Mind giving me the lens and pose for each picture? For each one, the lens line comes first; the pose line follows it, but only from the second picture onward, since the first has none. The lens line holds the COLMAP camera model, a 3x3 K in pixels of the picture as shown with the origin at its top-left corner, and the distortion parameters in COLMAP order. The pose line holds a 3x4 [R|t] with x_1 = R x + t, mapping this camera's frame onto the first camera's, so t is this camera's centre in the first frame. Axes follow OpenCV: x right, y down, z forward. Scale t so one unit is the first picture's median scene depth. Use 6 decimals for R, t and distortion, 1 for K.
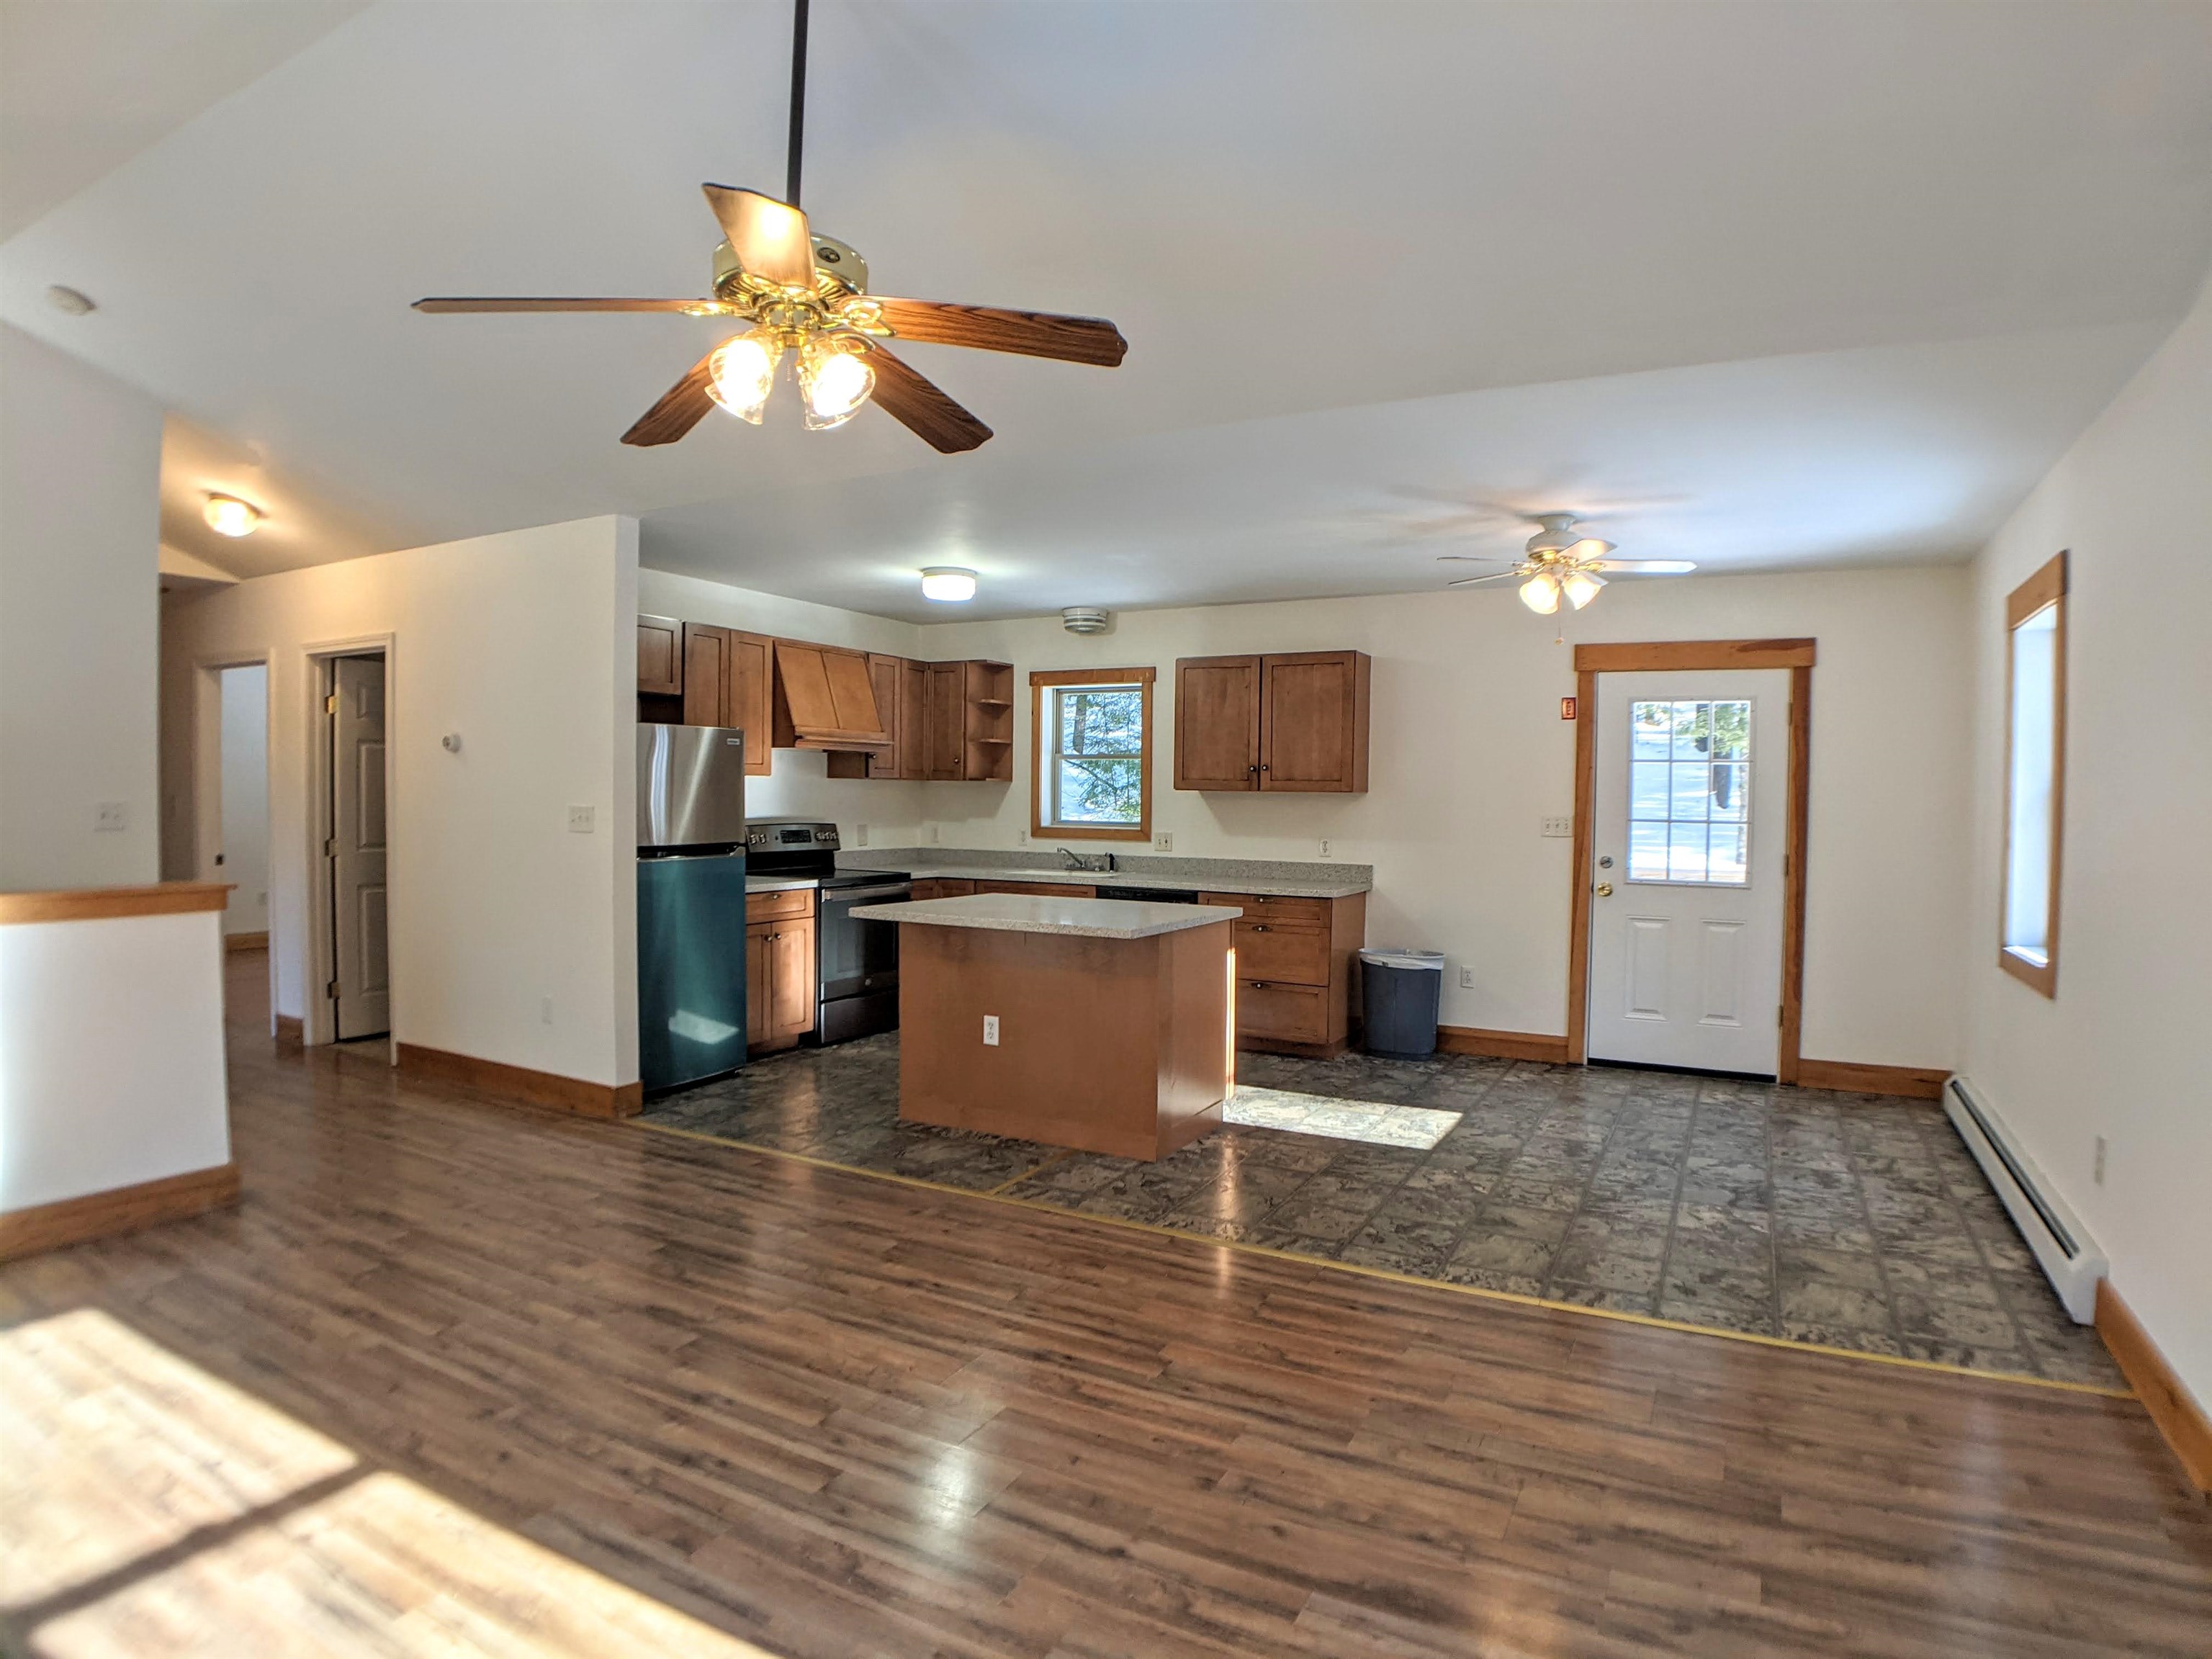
lens RADIAL K [[1177.8, 0, 1147.3], [0, 1177.8, 828.2], [0, 0, 1]] dist [-0.079826, -0.000057]
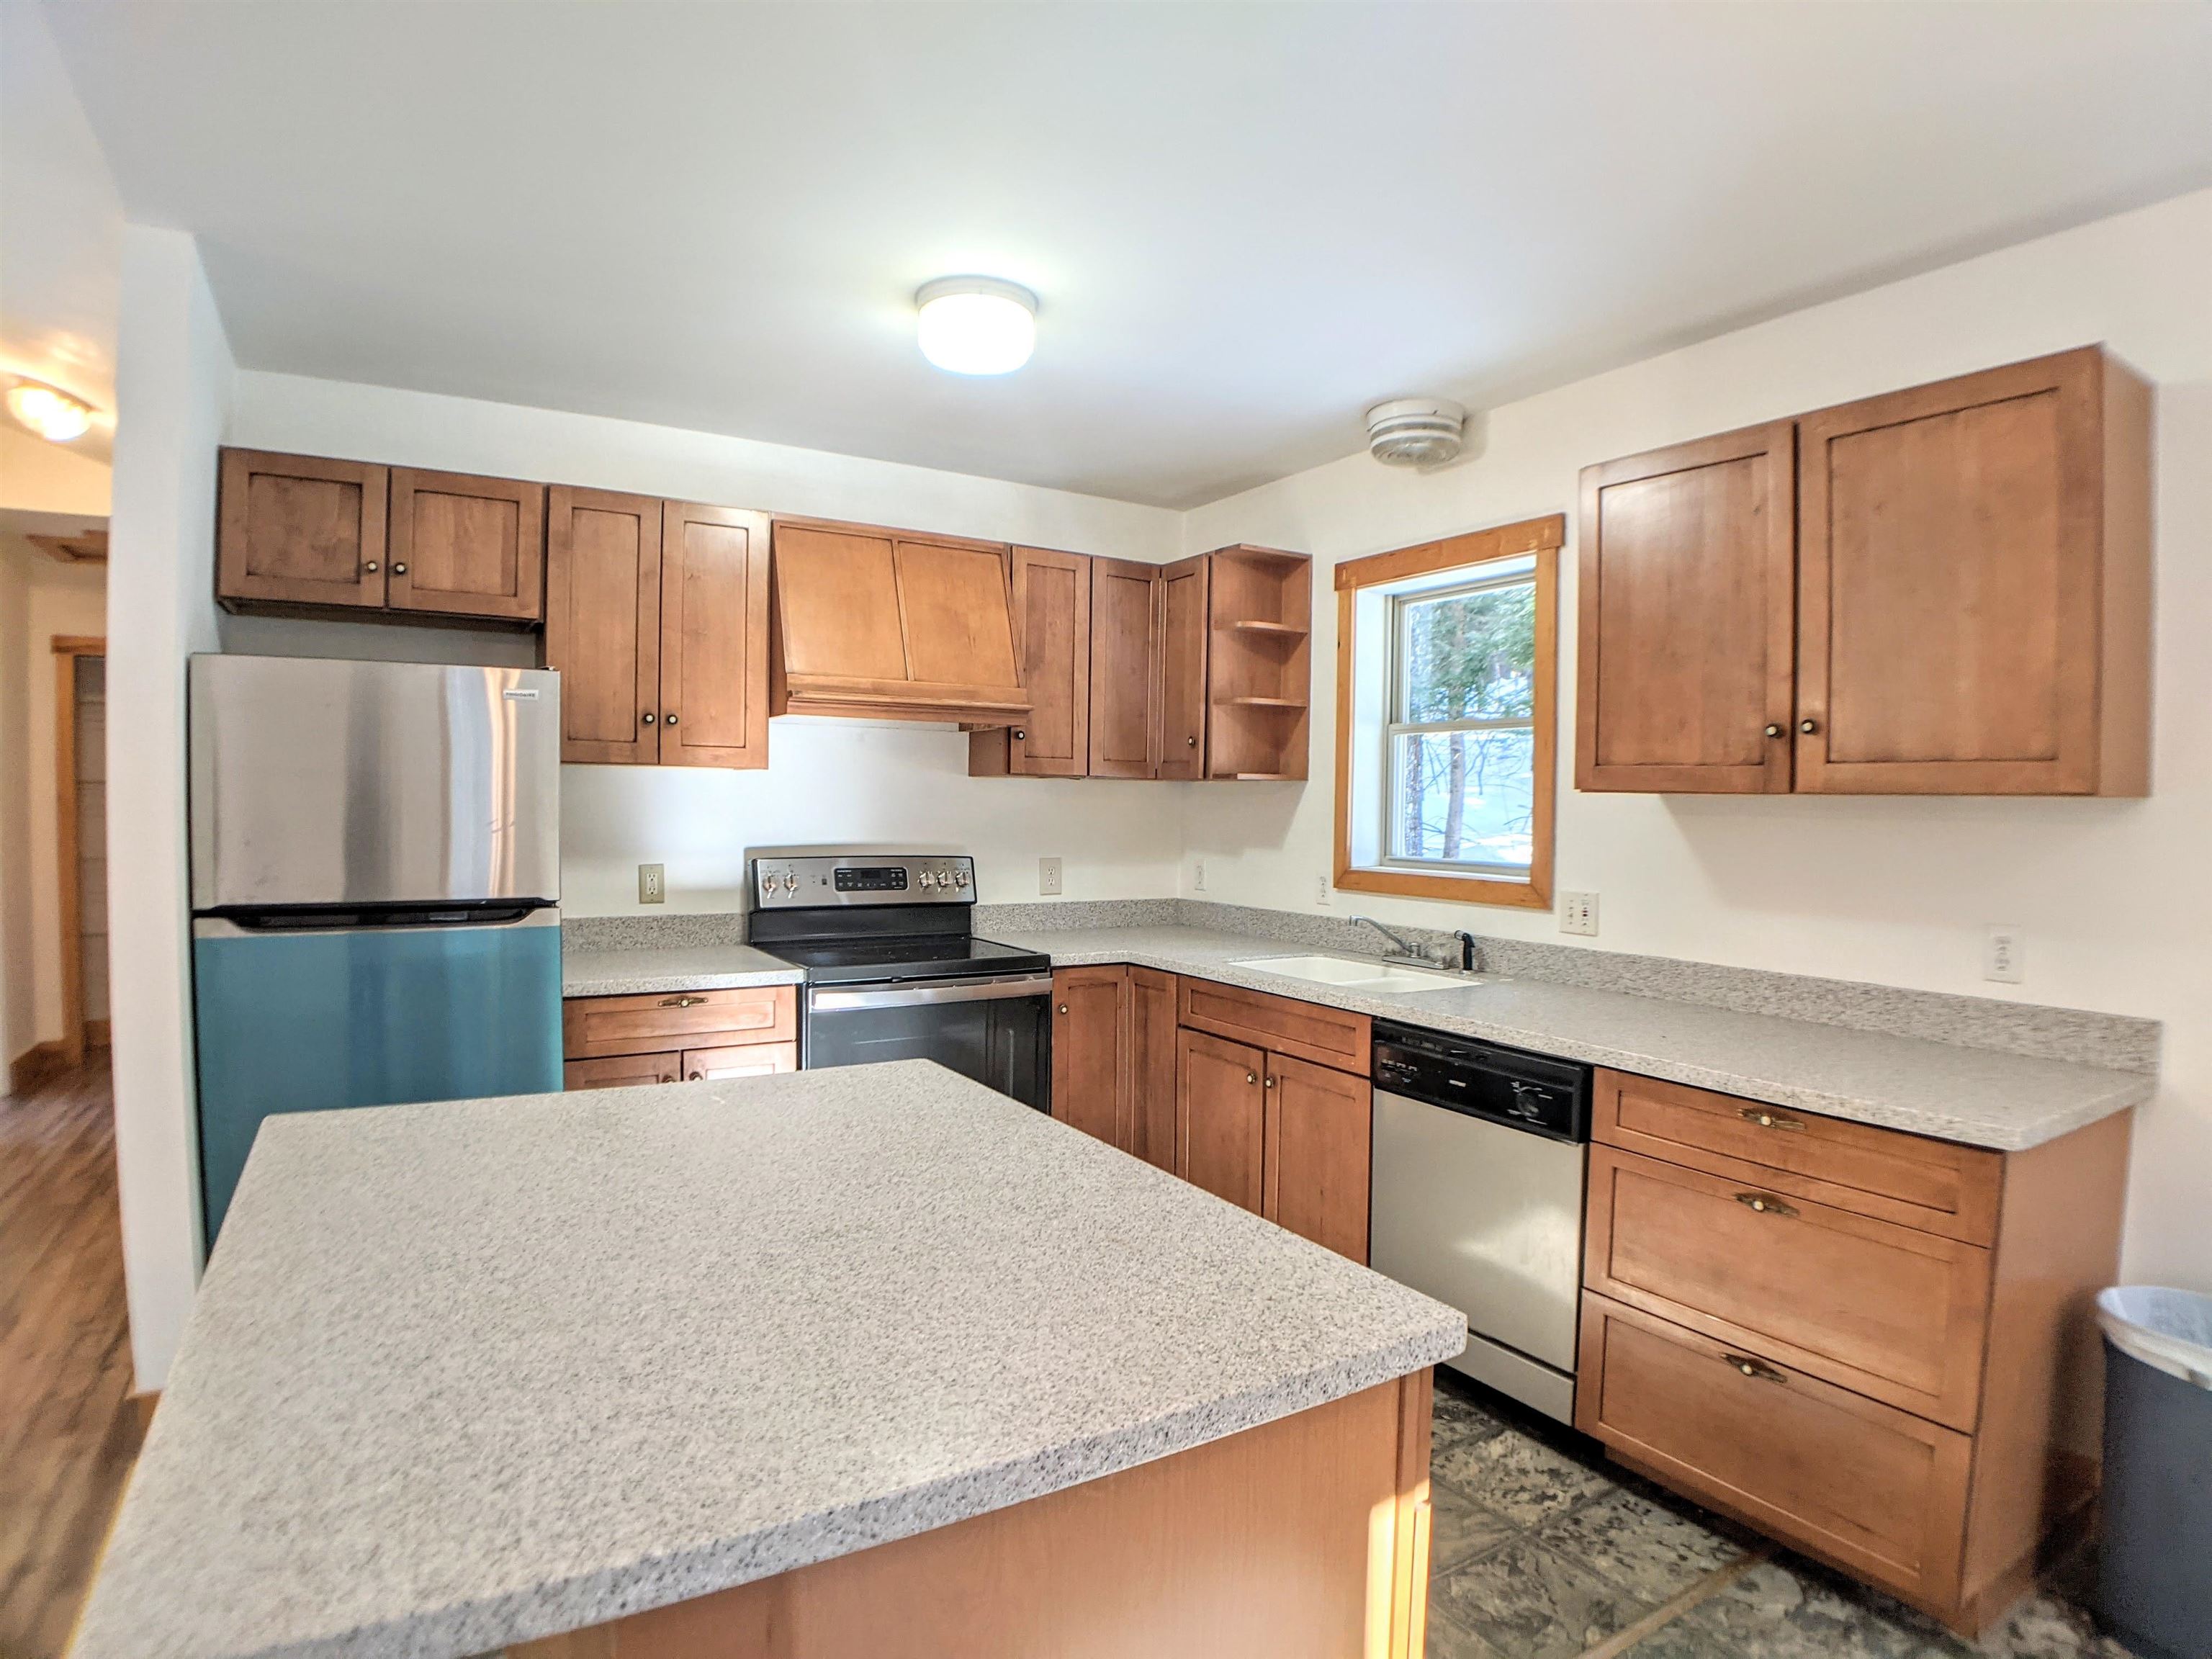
lens RADIAL K [[1204.5, 0, 1147.0], [0, 1204.5, 841.9], [0, 0, 1]] dist [-0.077929, 0.001018]
pose [[0.865843, 0.014765, -0.500097, 0.108450], [-0.016787, 0.999859, 0.000457, -0.014116], [0.500034, 0.008000, 0.865969, 0.613717]]
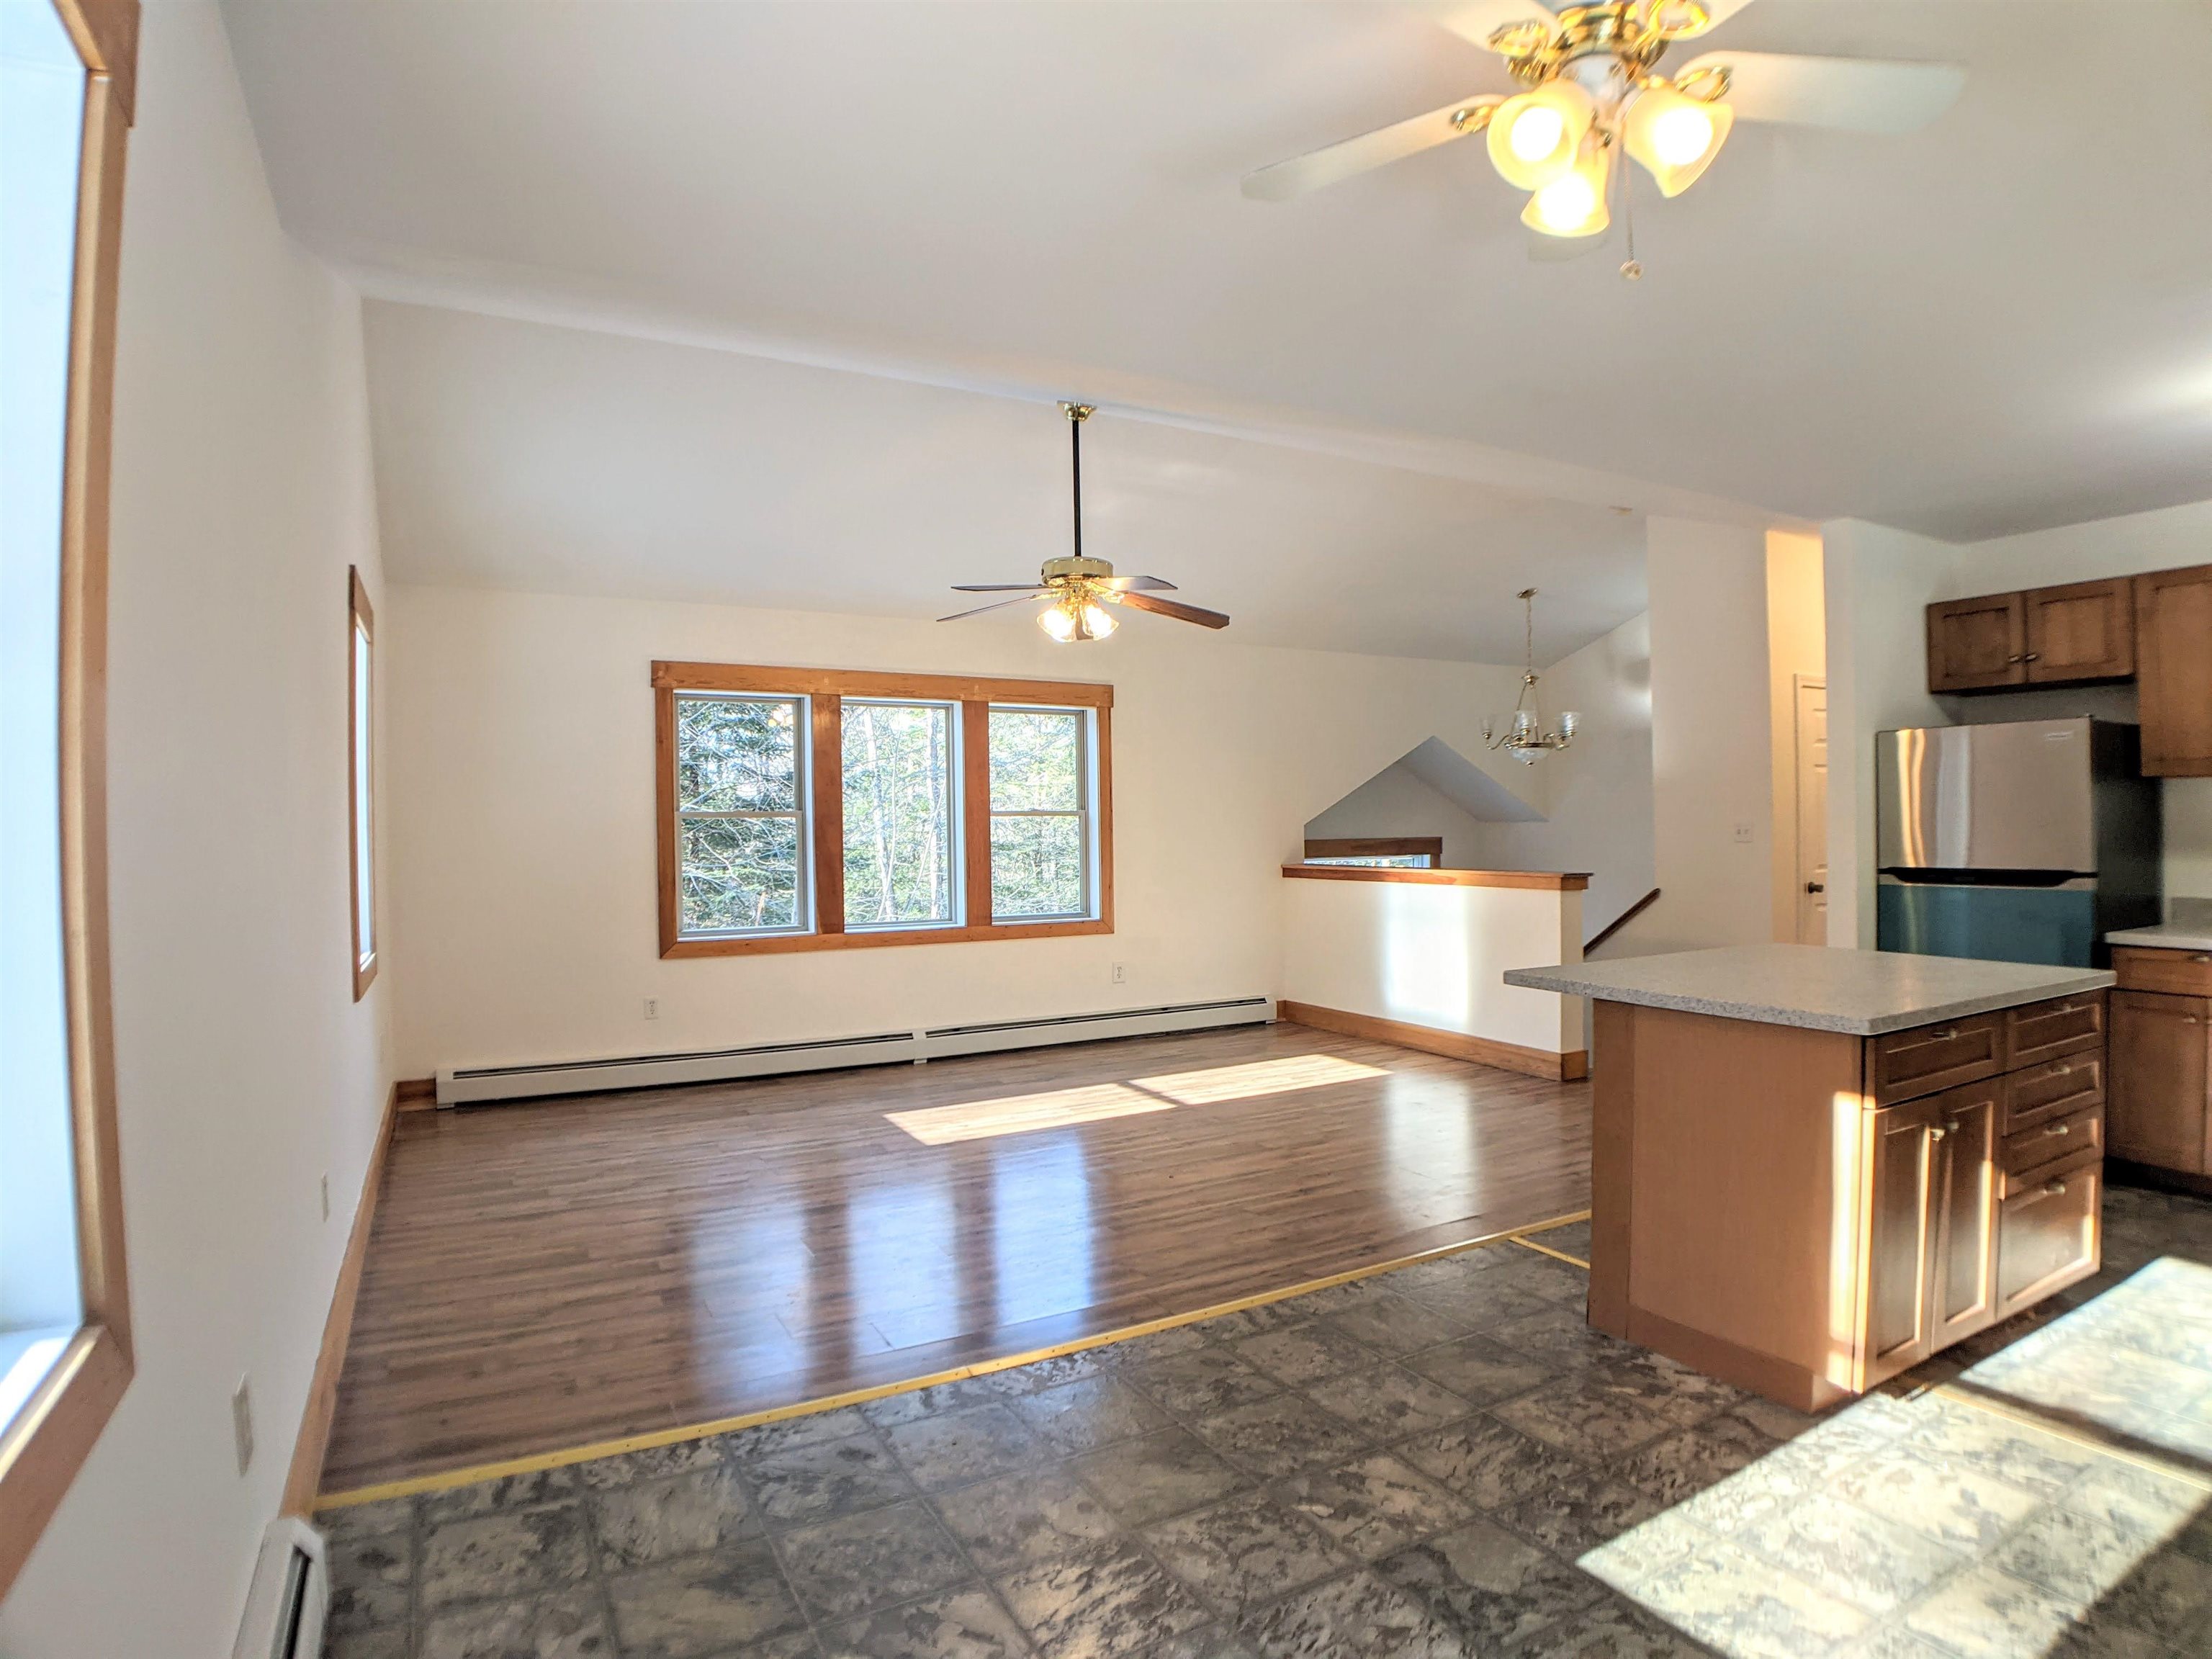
lens RADIAL K [[1195.2, 0, 1106.0], [0, 1195.2, 829.5], [0, 0, 1]] dist [-0.104788, 0.017458]
pose [[-0.563954, -0.004676, -0.825793, 0.508513], [-0.018899, 0.999795, 0.007245, -0.006579], [0.825590, 0.019693, -0.563927, 0.786758]]
